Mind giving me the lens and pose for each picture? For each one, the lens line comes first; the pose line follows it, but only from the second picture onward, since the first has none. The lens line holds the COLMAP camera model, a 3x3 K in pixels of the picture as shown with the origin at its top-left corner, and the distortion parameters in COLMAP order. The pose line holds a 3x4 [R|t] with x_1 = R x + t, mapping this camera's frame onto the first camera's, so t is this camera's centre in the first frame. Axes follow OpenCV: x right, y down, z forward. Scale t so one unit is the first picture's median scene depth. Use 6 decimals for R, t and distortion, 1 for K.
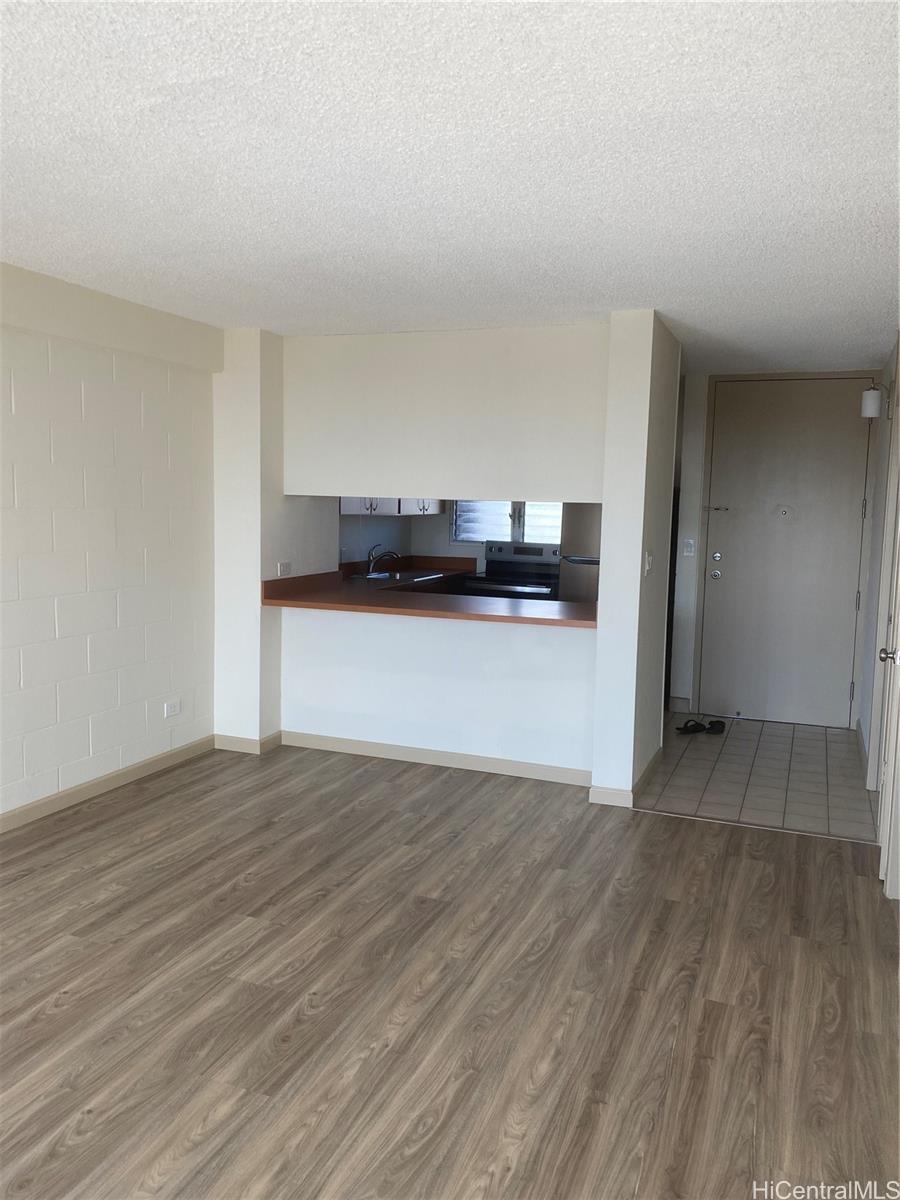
lens RADIAL K [[918.1, 0, 455.3], [0, 918.1, 600.0], [0, 0, 1]] dist [0.033458, -0.025396]
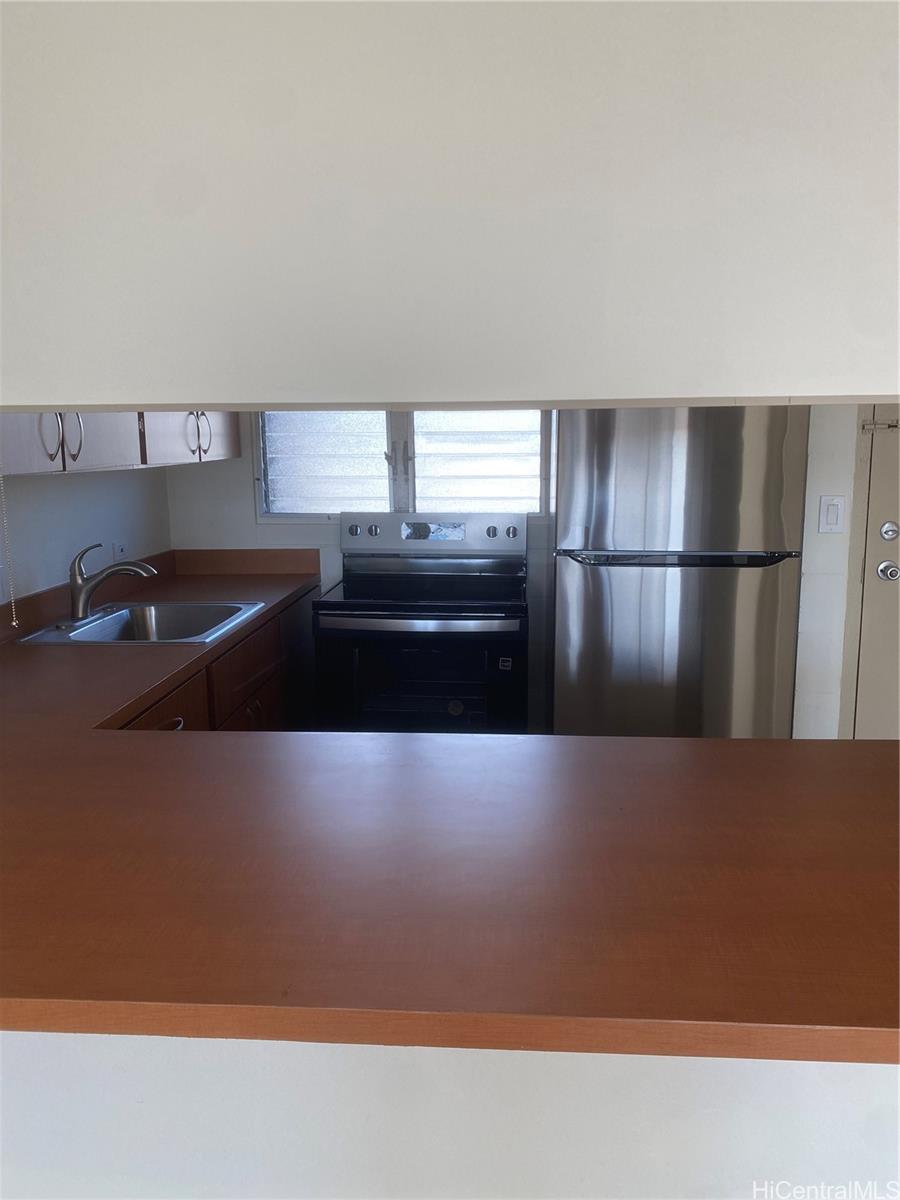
lens RADIAL K [[918.1, 0, 450.9], [0, 918.1, 597.1], [0, 0, 1]] dist [0.033458, -0.025396]
pose [[0.958147, -0.079060, 0.275144, -0.044405], [0.059884, 0.995198, 0.077426, -0.054670], [-0.279944, -0.057709, 0.958280, 0.532129]]
